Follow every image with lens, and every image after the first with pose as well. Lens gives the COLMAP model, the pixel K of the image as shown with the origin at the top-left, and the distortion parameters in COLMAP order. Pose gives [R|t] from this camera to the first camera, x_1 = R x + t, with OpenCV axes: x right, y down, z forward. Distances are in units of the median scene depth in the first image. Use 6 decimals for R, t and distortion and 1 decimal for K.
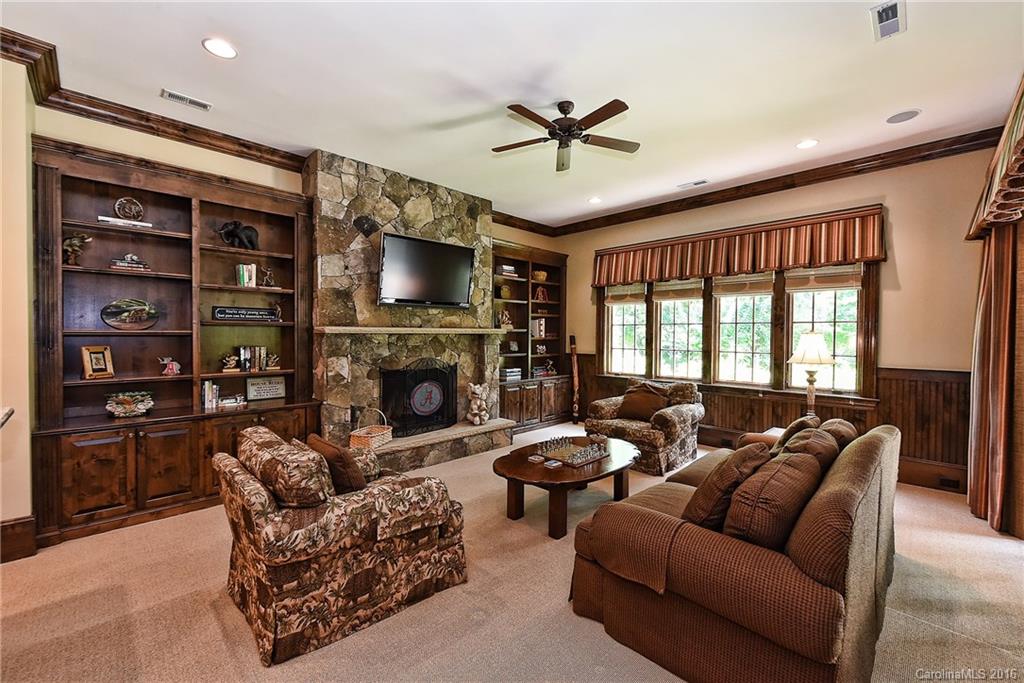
lens RADIAL K [[424.7, 0, 512.0], [0, 424.7, 341.5], [0, 0, 1]] dist [0.000388, -0.000069]
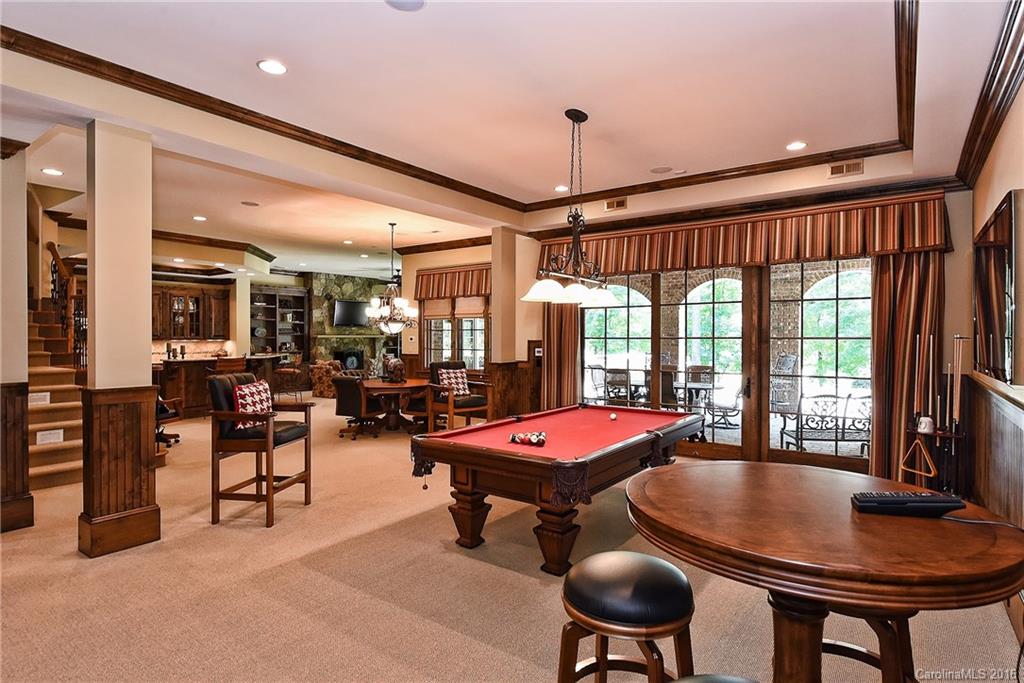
lens RADIAL K [[544.4, 0, 512.0], [0, 544.4, 341.5], [0, 0, 1]] dist [0.018551, 0.000172]
pose [[0.986690, -0.006666, 0.162475, 0.183913], [0.008112, 0.999933, -0.008238, 0.033812], [-0.162410, 0.009446, 0.986678, -2.031052]]
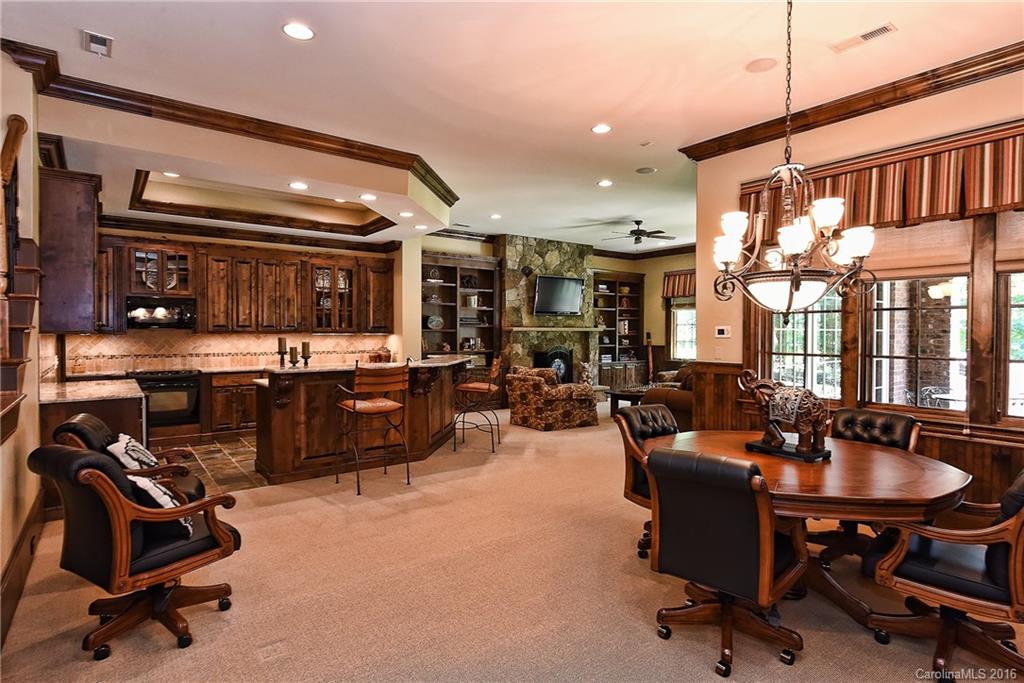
lens RADIAL K [[544.4, 0, 512.0], [0, 544.4, 341.5], [0, 0, 1]] dist [0.018551, 0.000172]
pose [[0.991534, -0.001434, -0.129837, -0.085873], [0.001077, 0.999995, -0.002825, 0.025422], [0.129840, 0.002661, 0.991531, -1.036308]]
